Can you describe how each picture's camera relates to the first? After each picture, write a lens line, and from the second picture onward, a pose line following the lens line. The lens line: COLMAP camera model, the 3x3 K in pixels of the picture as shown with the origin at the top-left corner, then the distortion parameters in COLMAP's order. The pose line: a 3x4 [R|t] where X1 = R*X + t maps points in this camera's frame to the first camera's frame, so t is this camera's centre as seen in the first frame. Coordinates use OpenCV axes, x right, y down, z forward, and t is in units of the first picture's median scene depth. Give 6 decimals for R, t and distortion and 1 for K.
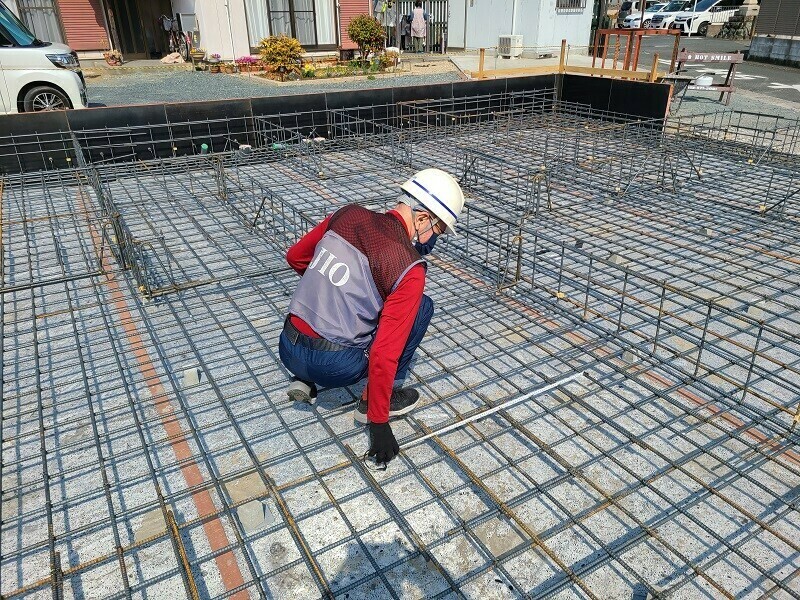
lens RADIAL K [[592.4, 0, 401.2], [0, 592.4, 301.0], [0, 0, 1]] dist [0.044440, -0.008429]
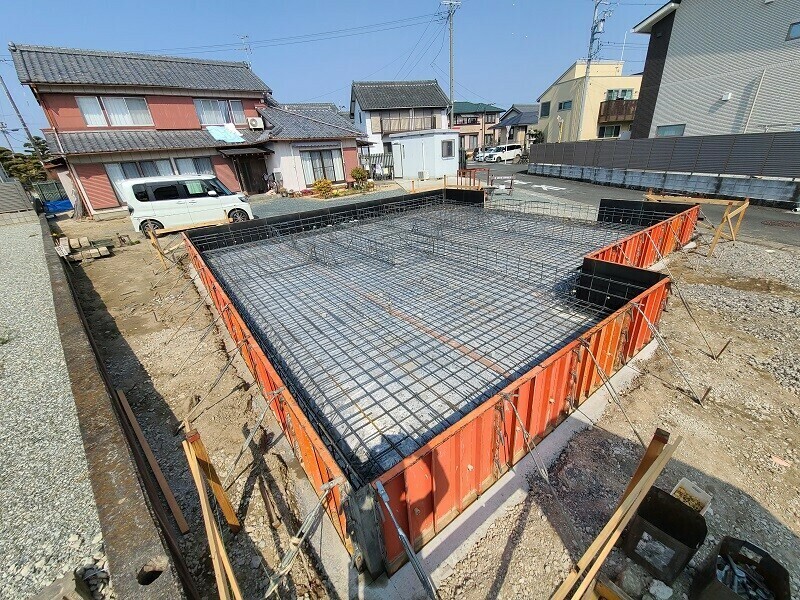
lens RADIAL K [[325.3, 0, 401.4], [0, 325.3, 299.8], [0, 0, 1]] dist [-0.004741, -0.000877]
pose [[0.992369, -0.098821, 0.073743, -0.036168], [0.100934, 0.994567, -0.025489, 0.059893], [-0.070823, 0.032738, 0.996952, -0.196081]]
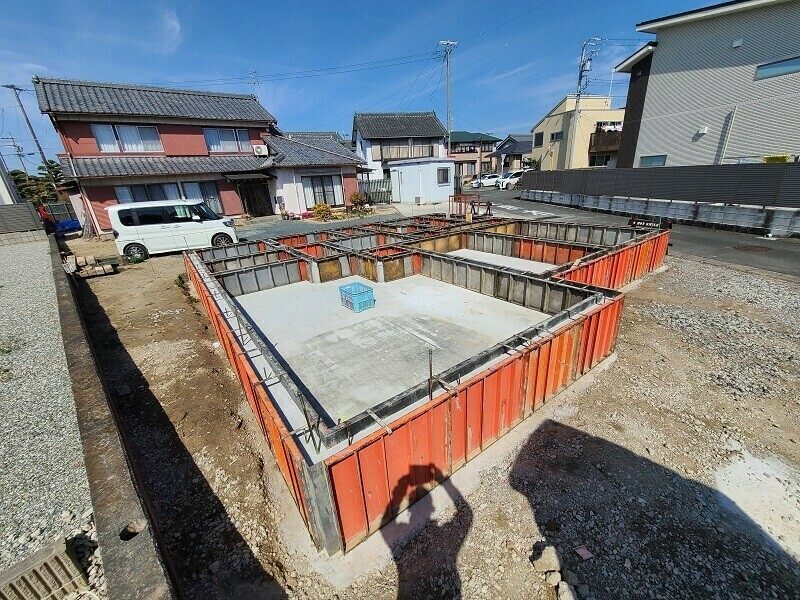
lens RADIAL K [[325.3, 0, 402.5], [0, 325.3, 300.0], [0, 0, 1]] dist [-0.004741, -0.000877]
pose [[0.993248, -0.084737, 0.079235, -0.017788], [0.091904, 0.991539, -0.091669, 0.069637], [-0.070797, 0.098332, 0.992632, -0.220858]]
